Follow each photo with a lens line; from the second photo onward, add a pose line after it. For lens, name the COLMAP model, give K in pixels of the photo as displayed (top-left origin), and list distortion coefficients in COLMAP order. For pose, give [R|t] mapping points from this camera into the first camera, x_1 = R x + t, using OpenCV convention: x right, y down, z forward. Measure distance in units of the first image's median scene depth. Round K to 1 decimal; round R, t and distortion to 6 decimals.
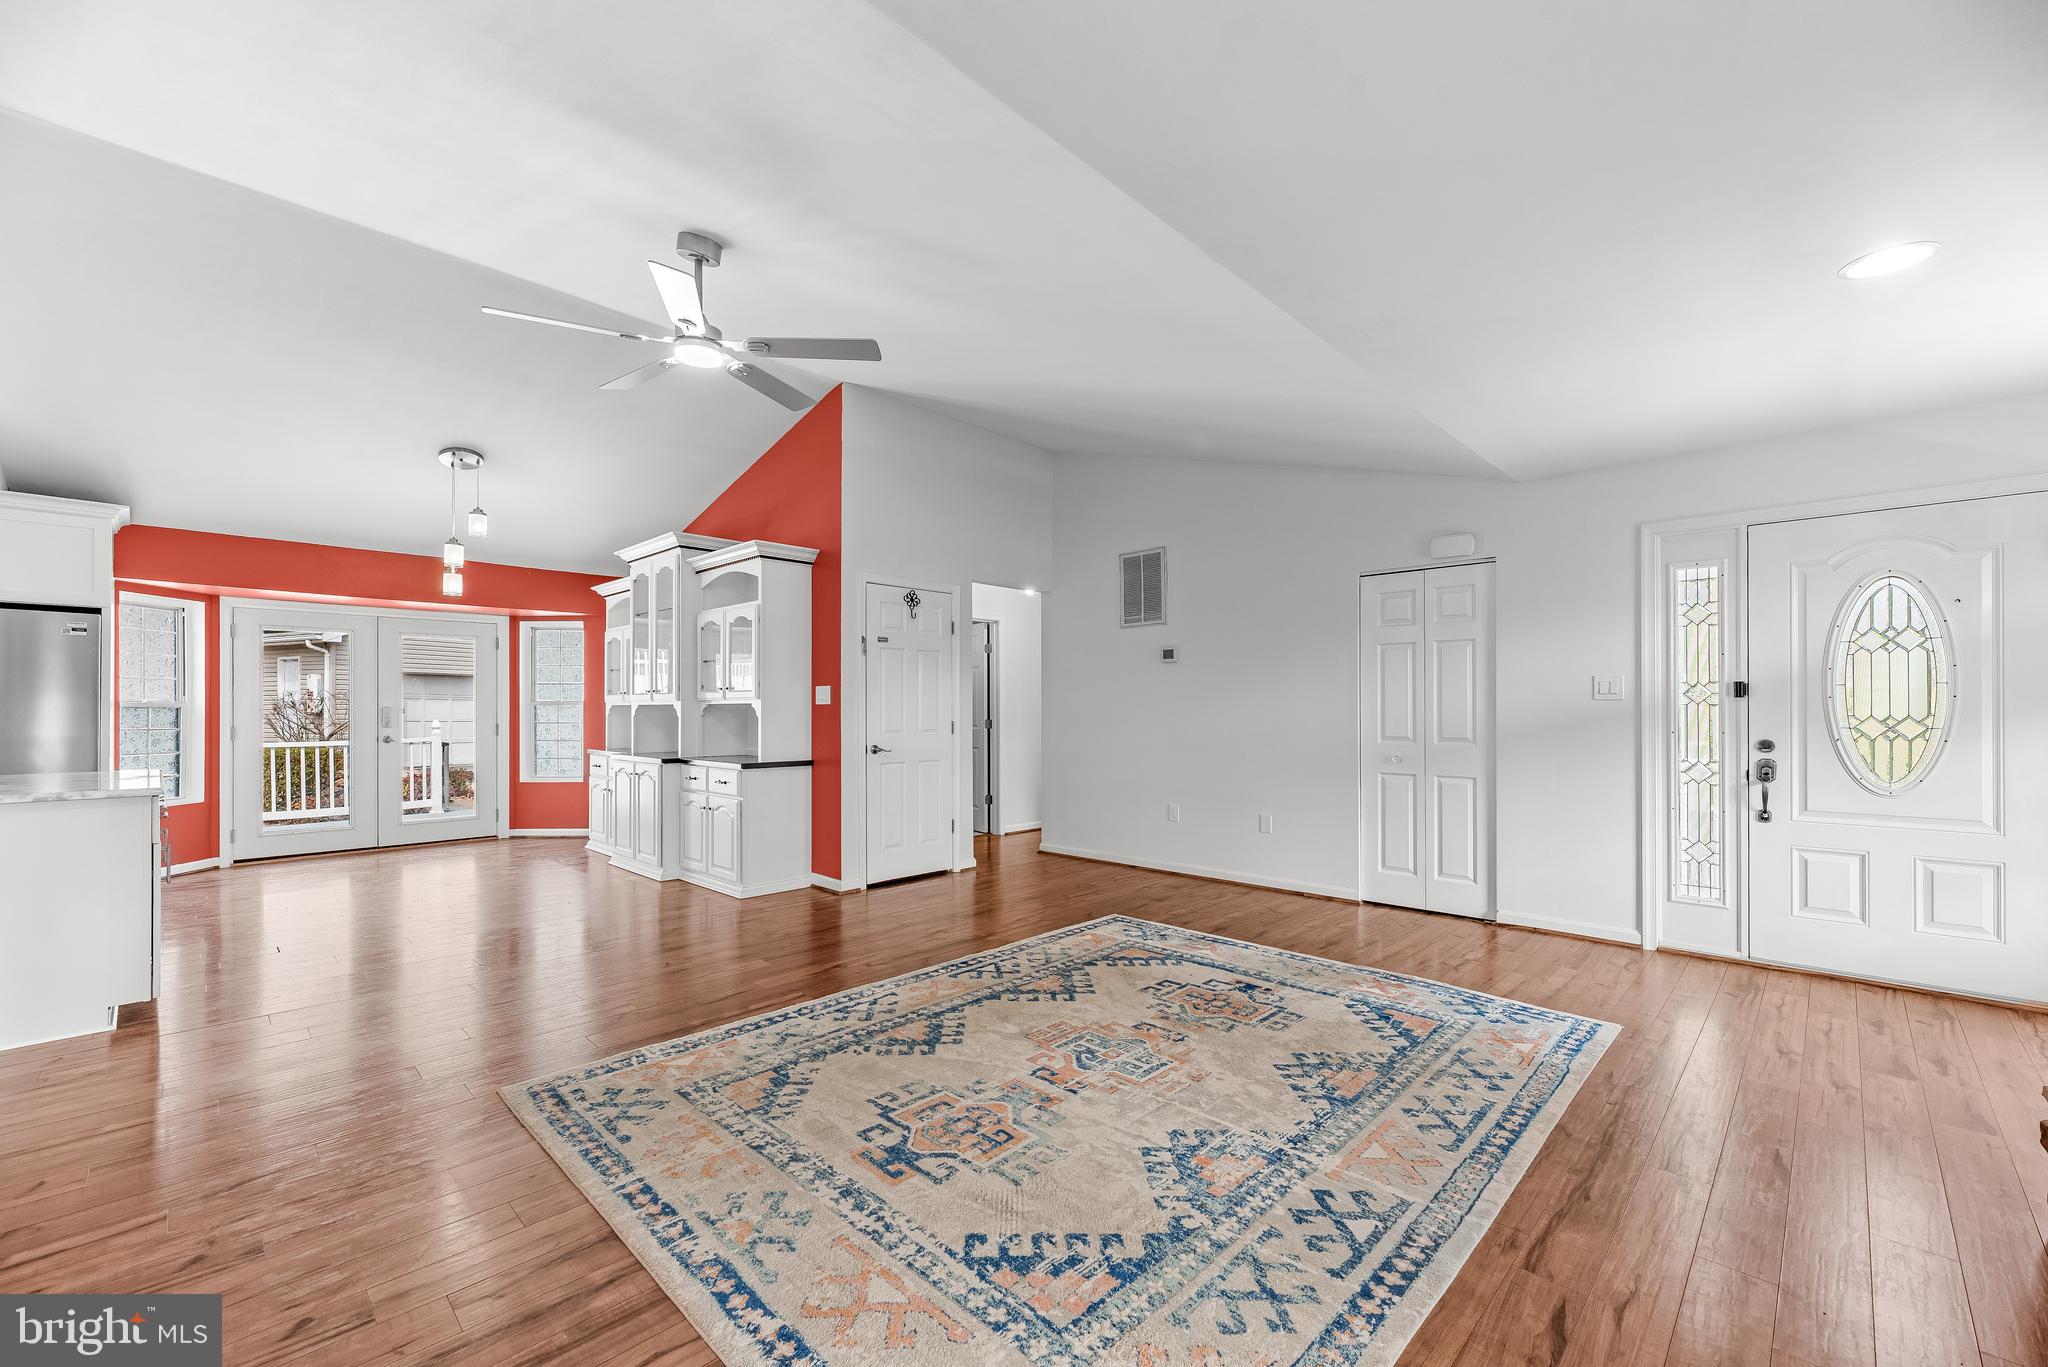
lens RADIAL K [[829.9, 0, 1019.3], [0, 829.9, 708.0], [0, 0, 1]] dist [0.001901, -0.000683]
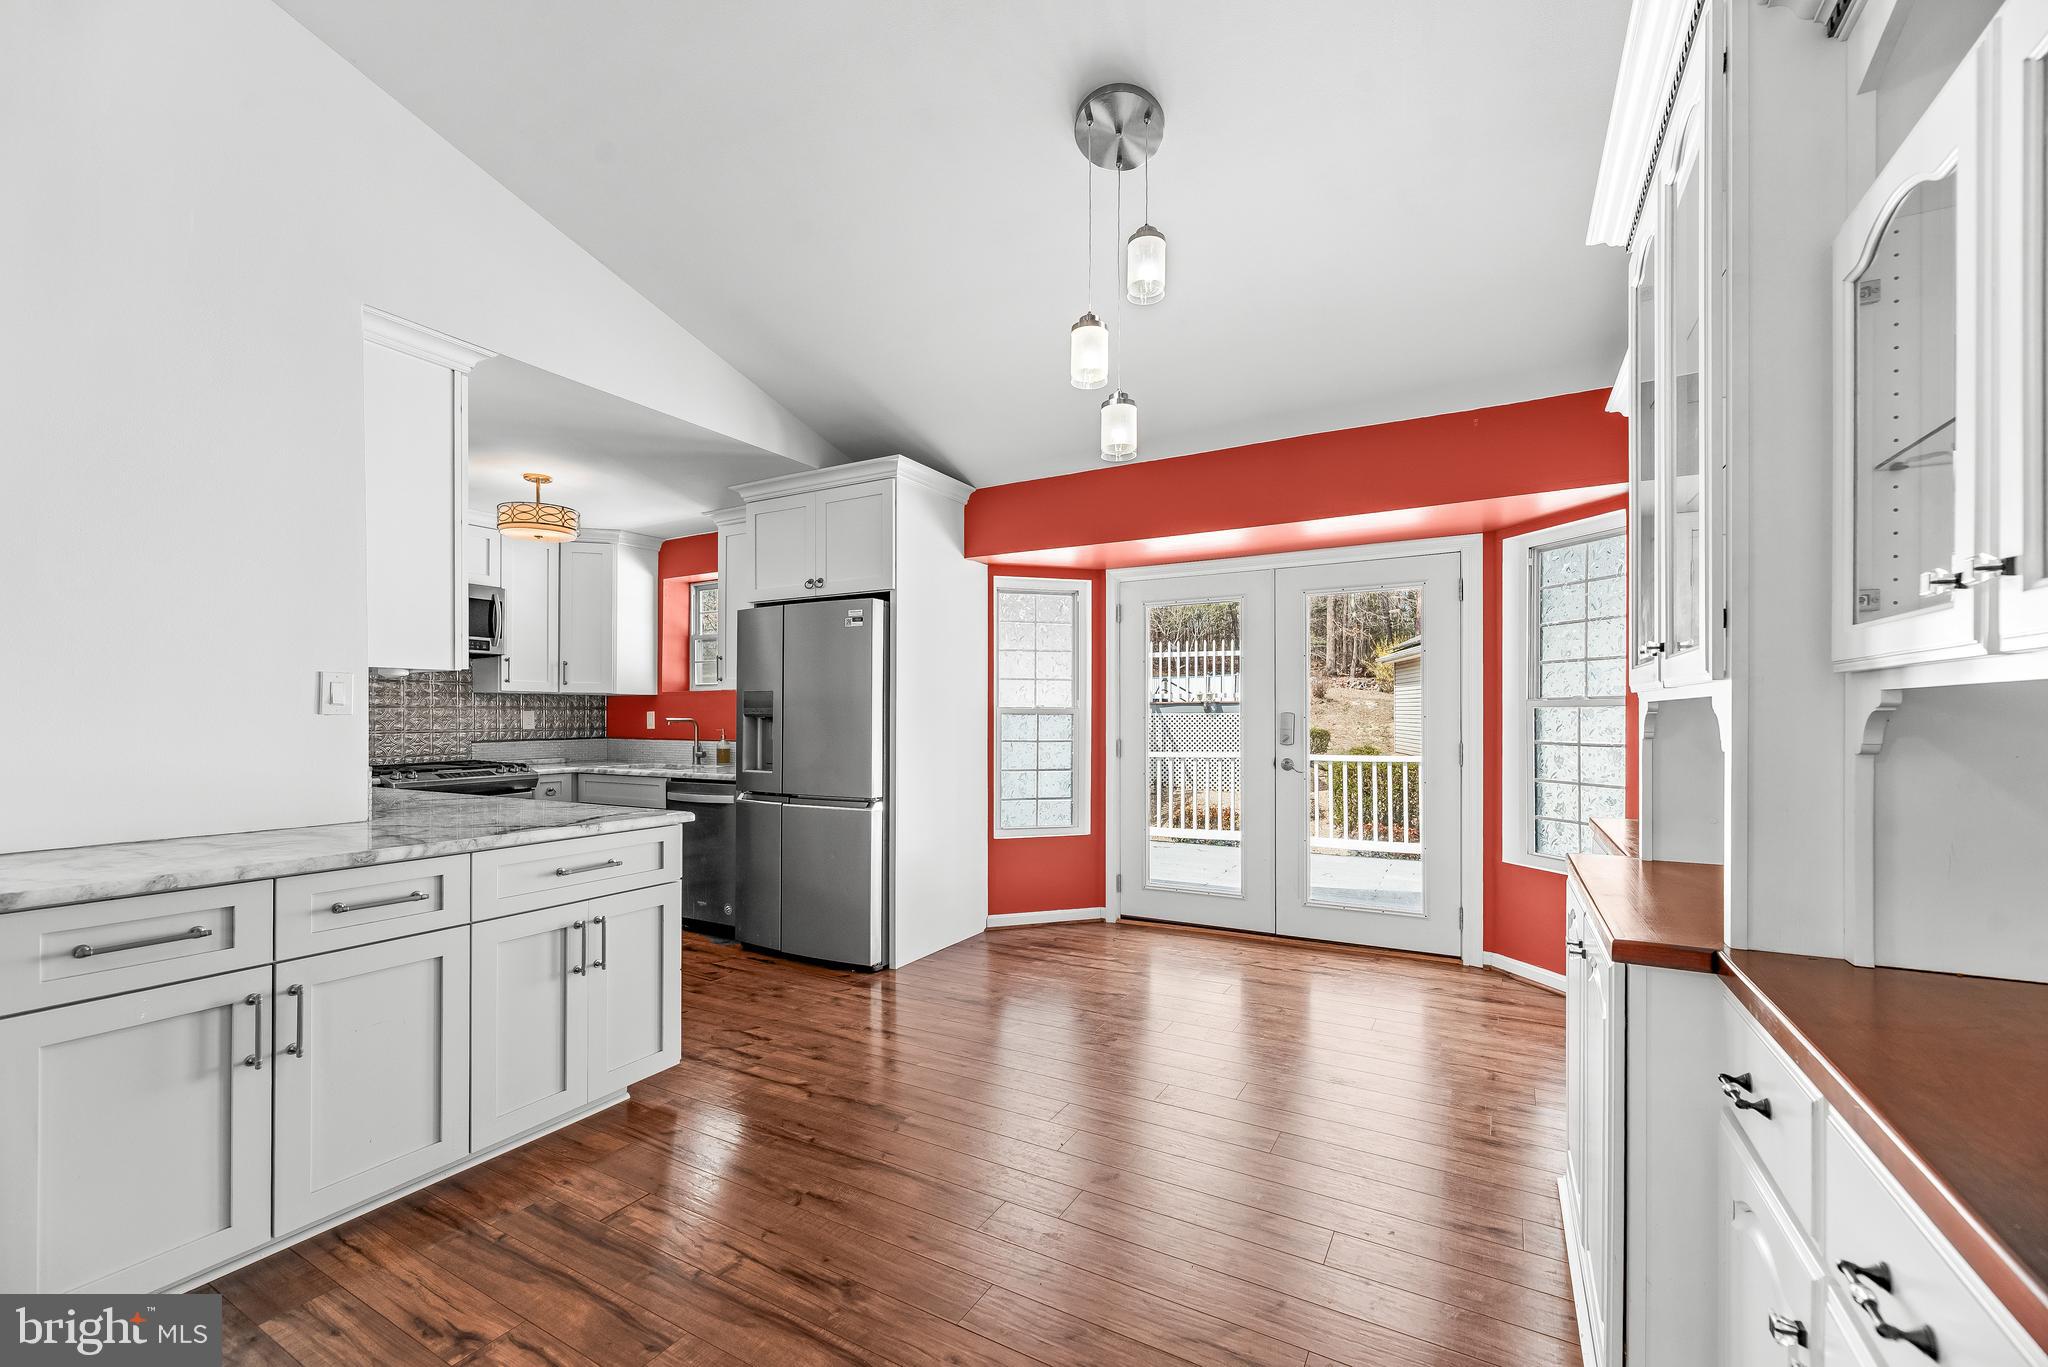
lens RADIAL K [[829.9, 0, 1009.3], [0, 829.9, 717.6], [0, 0, 1]] dist [0.001901, -0.000683]
pose [[0.247315, 0.001288, -0.968934, -0.422860], [0.003152, 0.999993, 0.002134, 0.001247], [0.968930, -0.003582, 0.247309, 1.291291]]
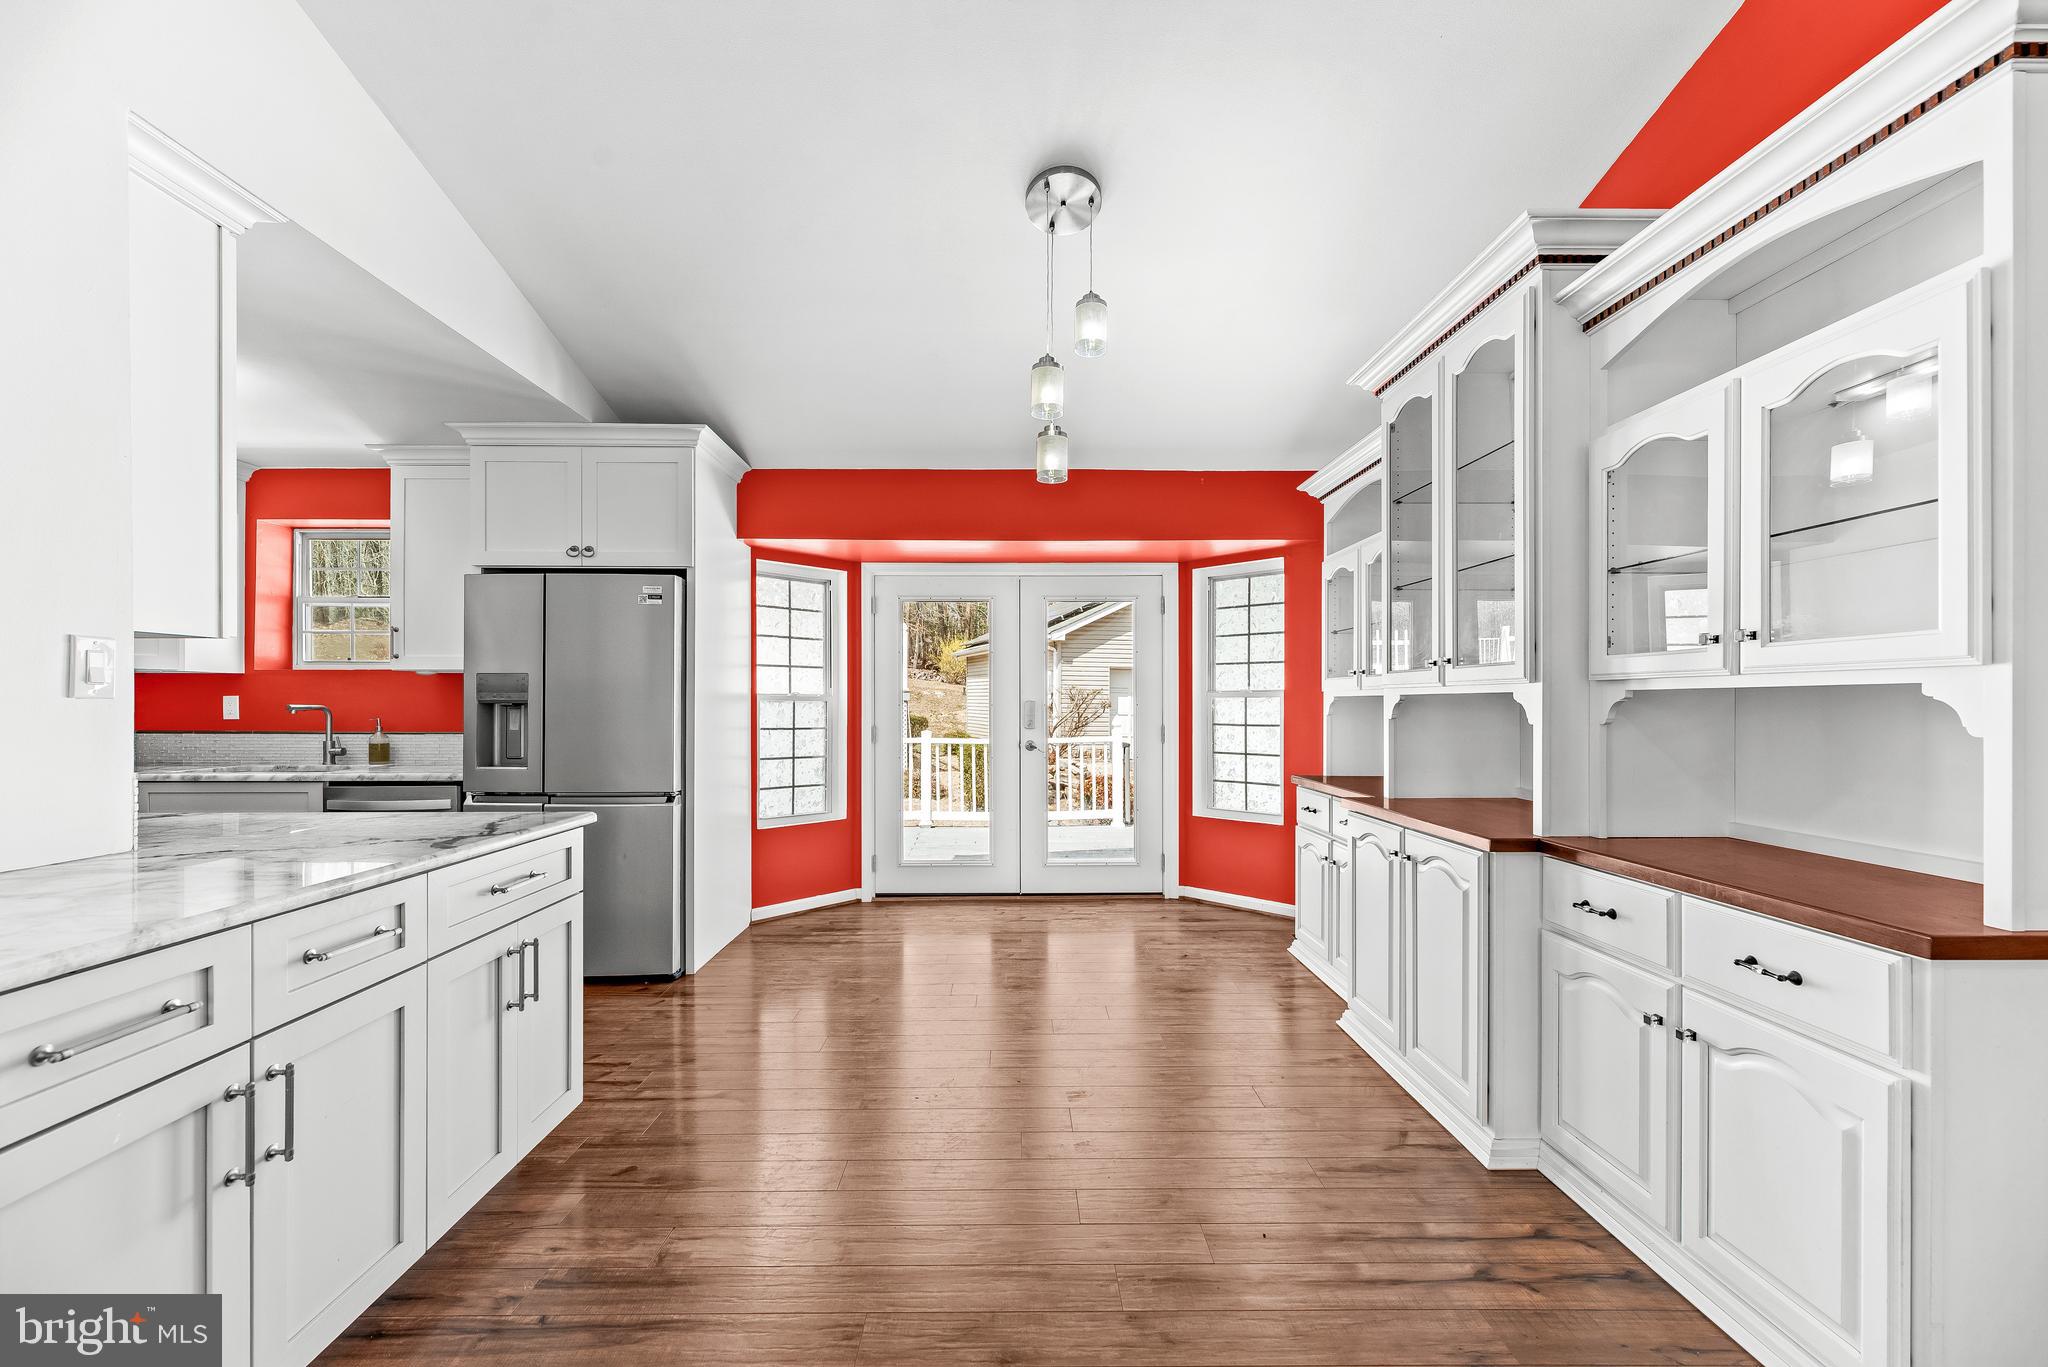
lens RADIAL K [[829.9, 0, 1009.8], [0, 829.9, 705.1], [0, 0, 1]] dist [0.001901, -0.000683]
pose [[0.703239, 0.001410, -0.710952, -0.524861], [0.000407, 0.999997, 0.002386, 0.001459], [0.710954, -0.001967, 0.703236, 0.964592]]
